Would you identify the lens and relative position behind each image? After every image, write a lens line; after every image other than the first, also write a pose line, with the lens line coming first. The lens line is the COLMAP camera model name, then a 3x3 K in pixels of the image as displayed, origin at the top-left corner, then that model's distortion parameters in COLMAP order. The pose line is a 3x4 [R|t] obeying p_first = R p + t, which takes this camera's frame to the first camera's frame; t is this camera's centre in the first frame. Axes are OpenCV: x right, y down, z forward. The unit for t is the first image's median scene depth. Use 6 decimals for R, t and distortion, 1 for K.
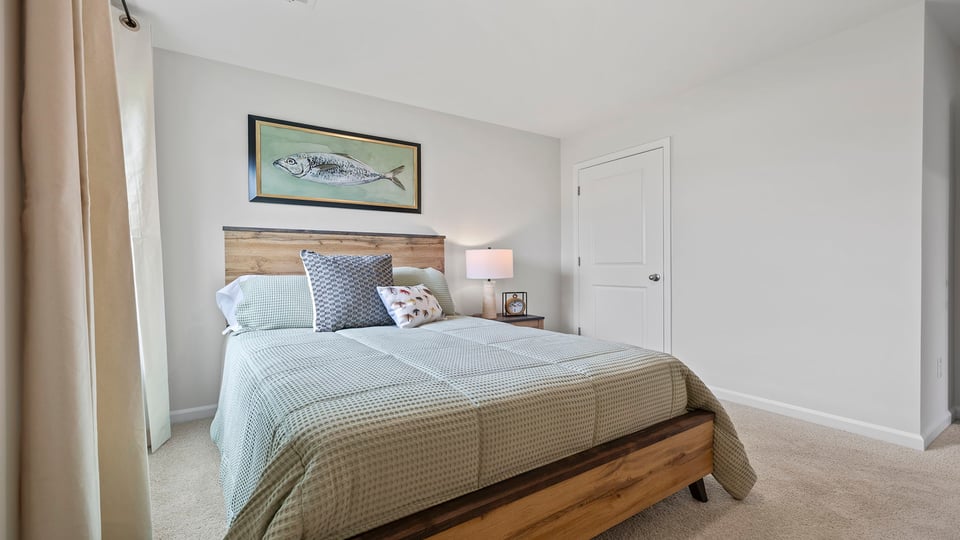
lens RADIAL K [[409.6, 0, 477.6], [0, 409.6, 266.8], [0, 0, 1]] dist [-0.002334, -0.000150]
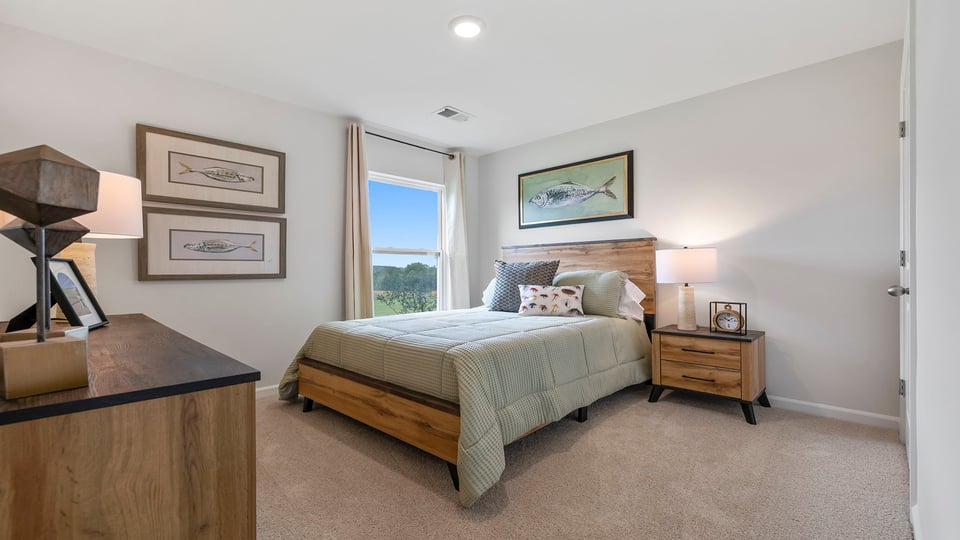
lens RADIAL K [[409.6, 0, 477.6], [0, 409.6, 266.8], [0, 0, 1]] dist [-0.002334, -0.000150]
pose [[0.233676, -0.010120, -0.972262, 0.823531], [0.006109, 0.999941, -0.008940, -0.000545], [0.972295, -0.003851, 0.233724, 0.409327]]
